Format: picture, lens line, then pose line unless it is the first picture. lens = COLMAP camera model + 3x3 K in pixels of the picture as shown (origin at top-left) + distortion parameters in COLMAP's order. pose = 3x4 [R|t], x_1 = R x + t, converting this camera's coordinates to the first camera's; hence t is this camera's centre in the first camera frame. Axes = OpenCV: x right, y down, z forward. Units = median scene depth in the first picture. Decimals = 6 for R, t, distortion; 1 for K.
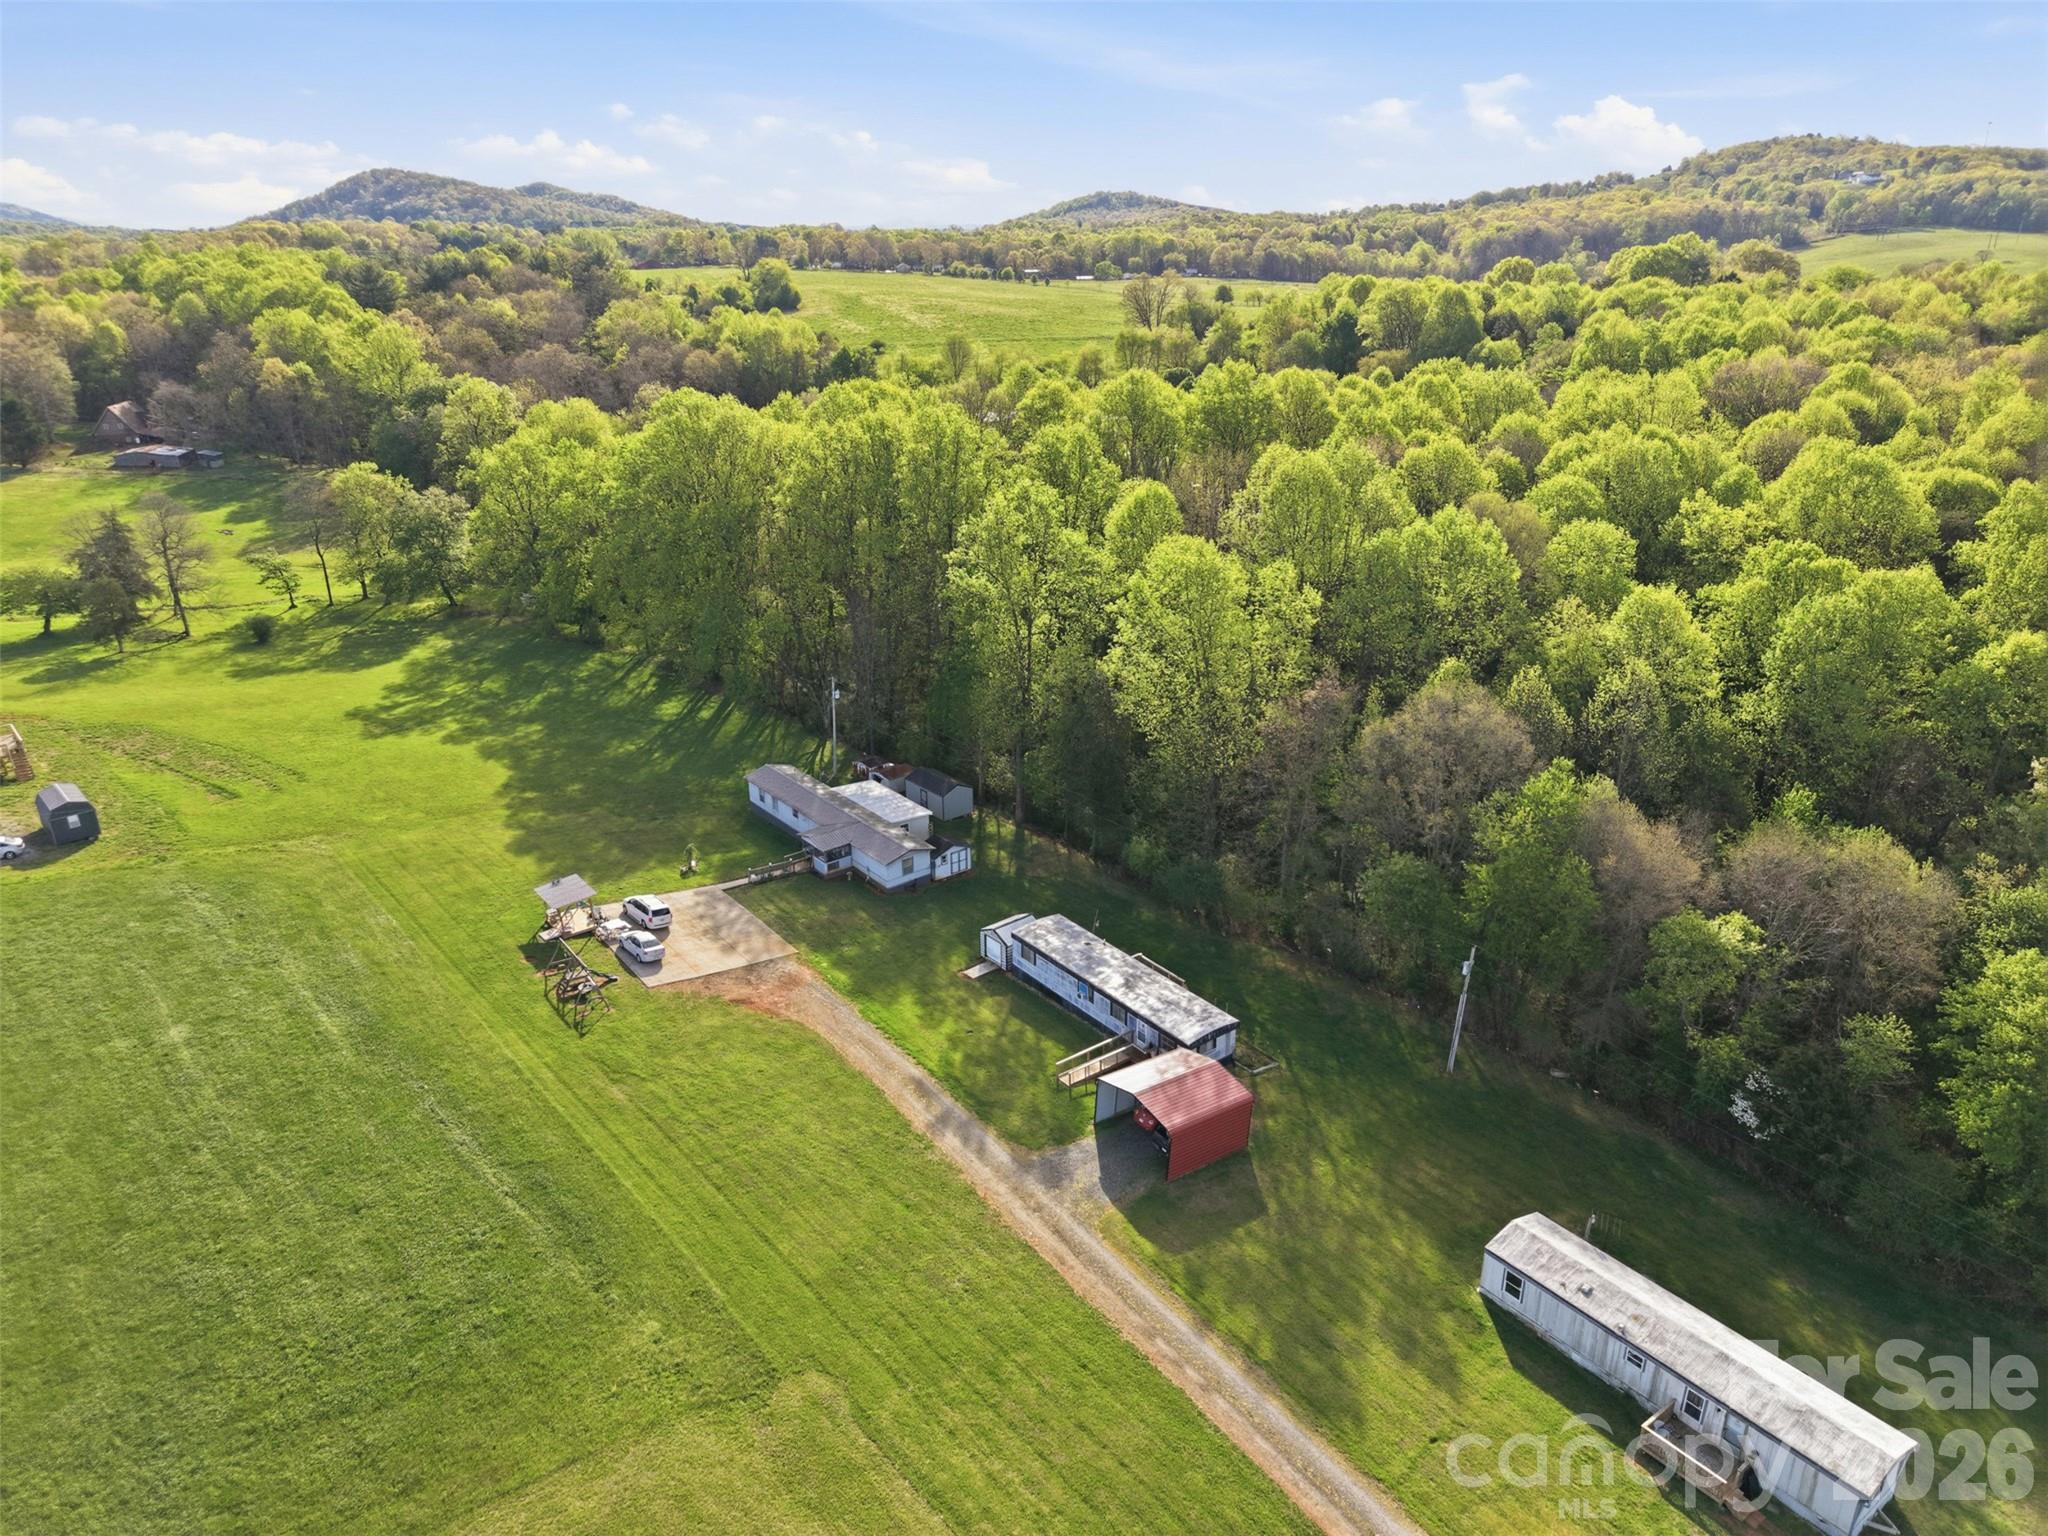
lens RADIAL K [[1366.3, 0, 1021.4], [0, 1366.3, 767.7], [0, 0, 1]] dist [0.048894, -0.059985]
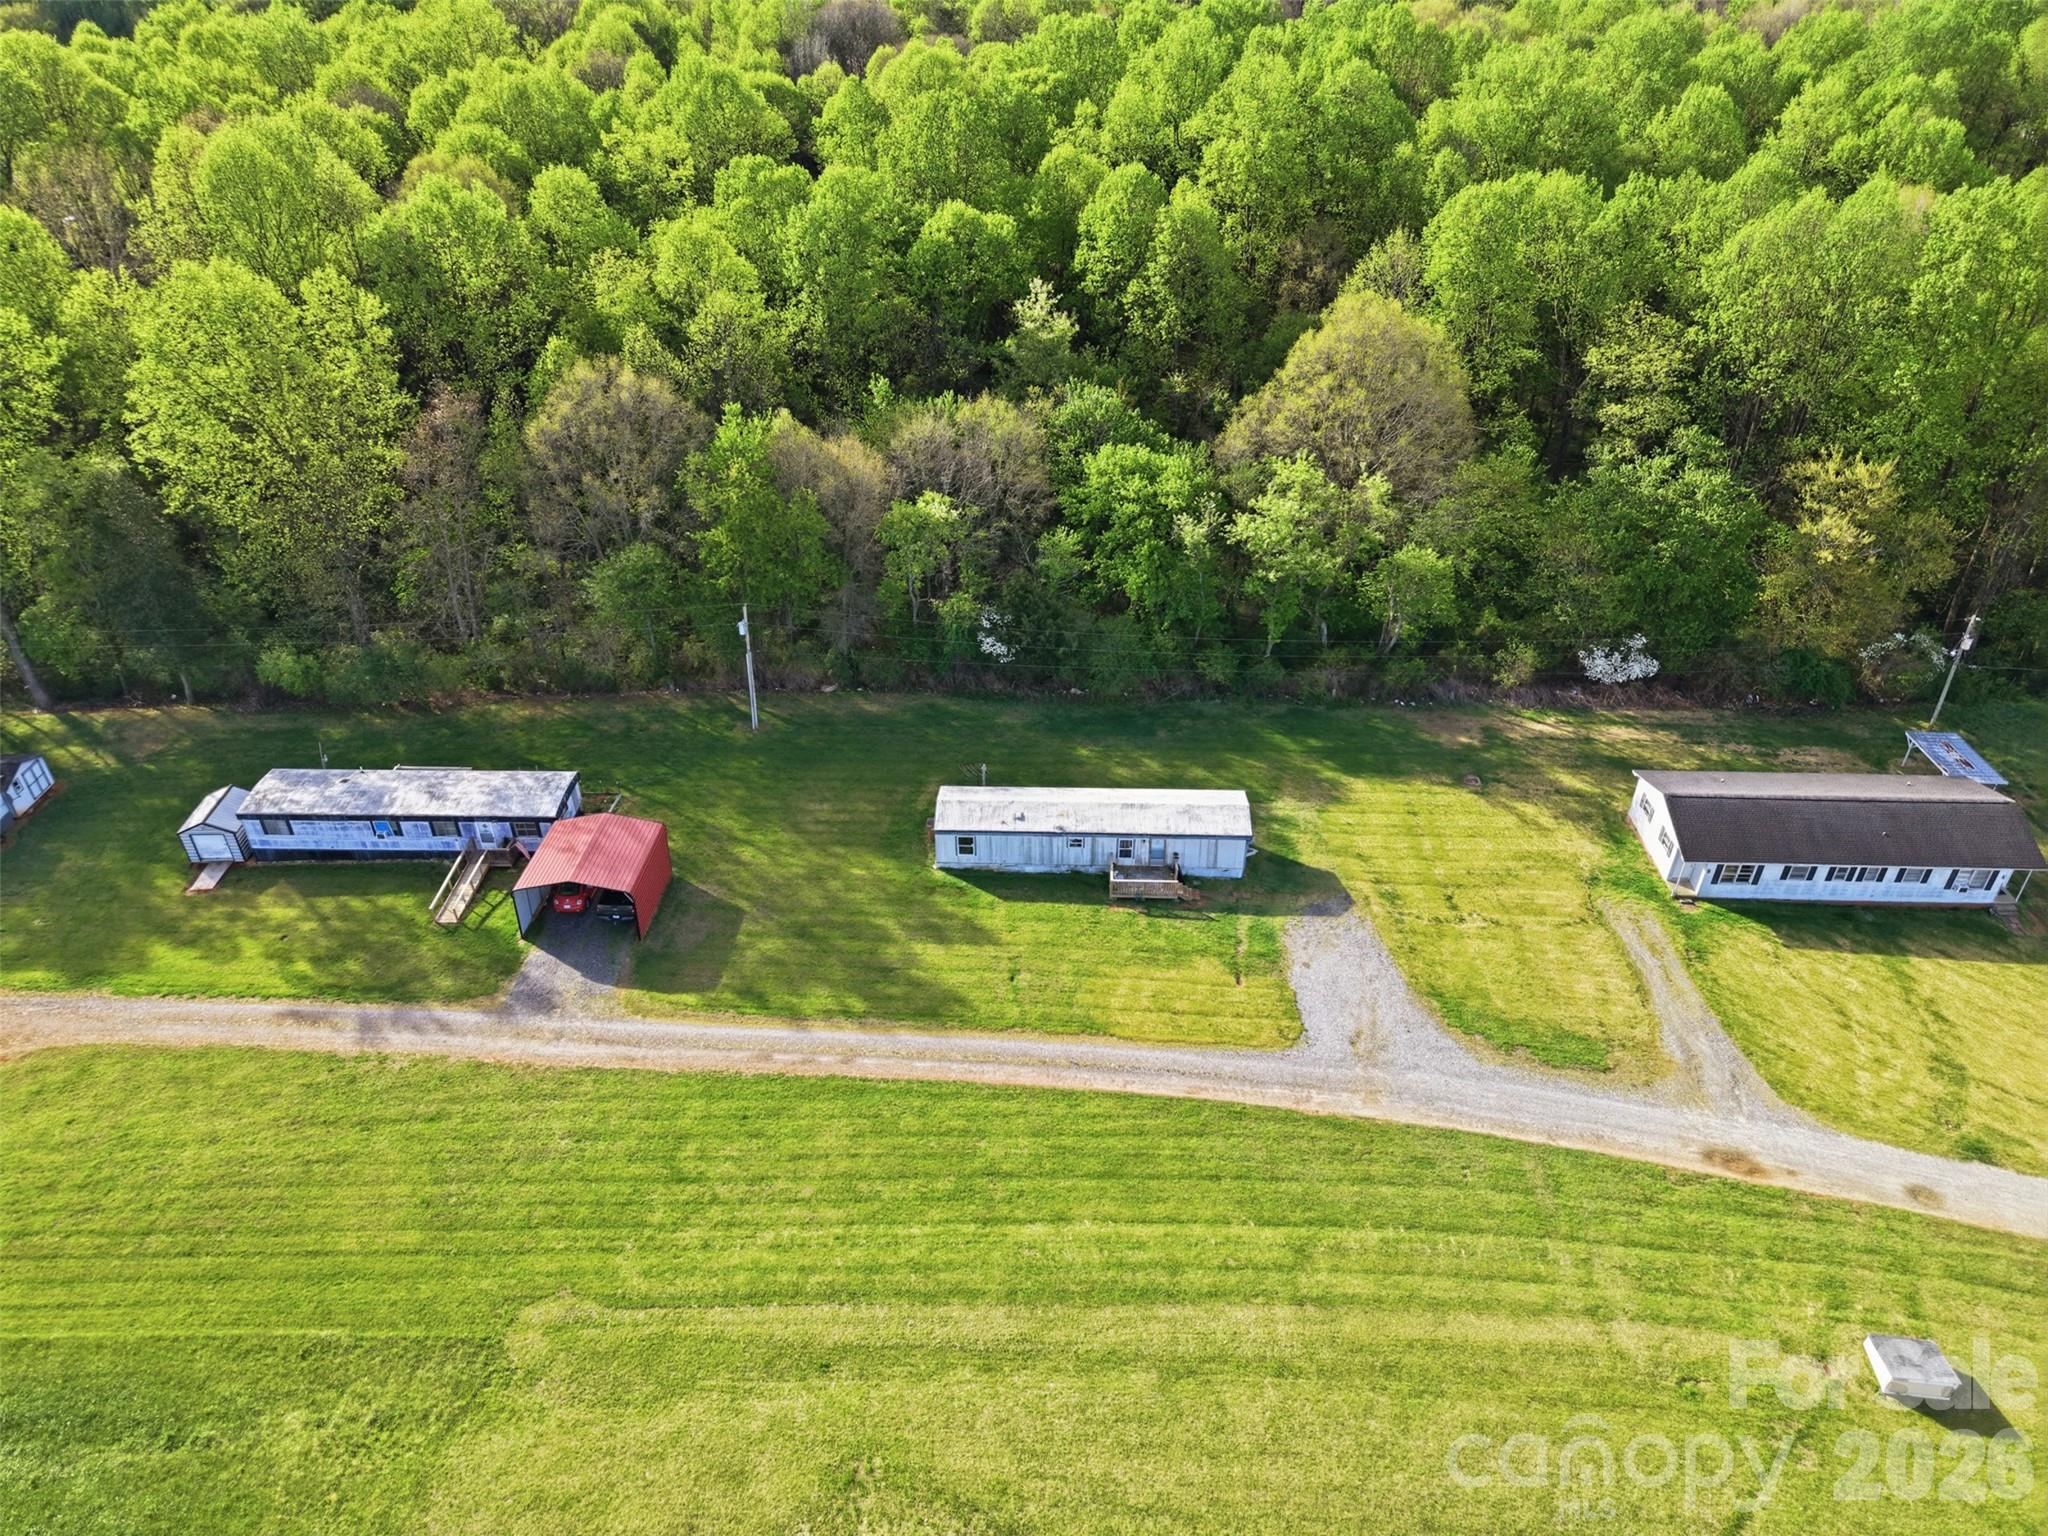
lens RADIAL K [[1366.3, 0, 1021.4], [0, 1366.3, 767.7], [0, 0, 1]] dist [0.048894, -0.059985]
pose [[0.623054, -0.441945, 0.645359, -0.260164], [0.288240, 0.896742, 0.335816, -0.046325], [-0.727132, -0.023214, 0.686105, 0.136241]]
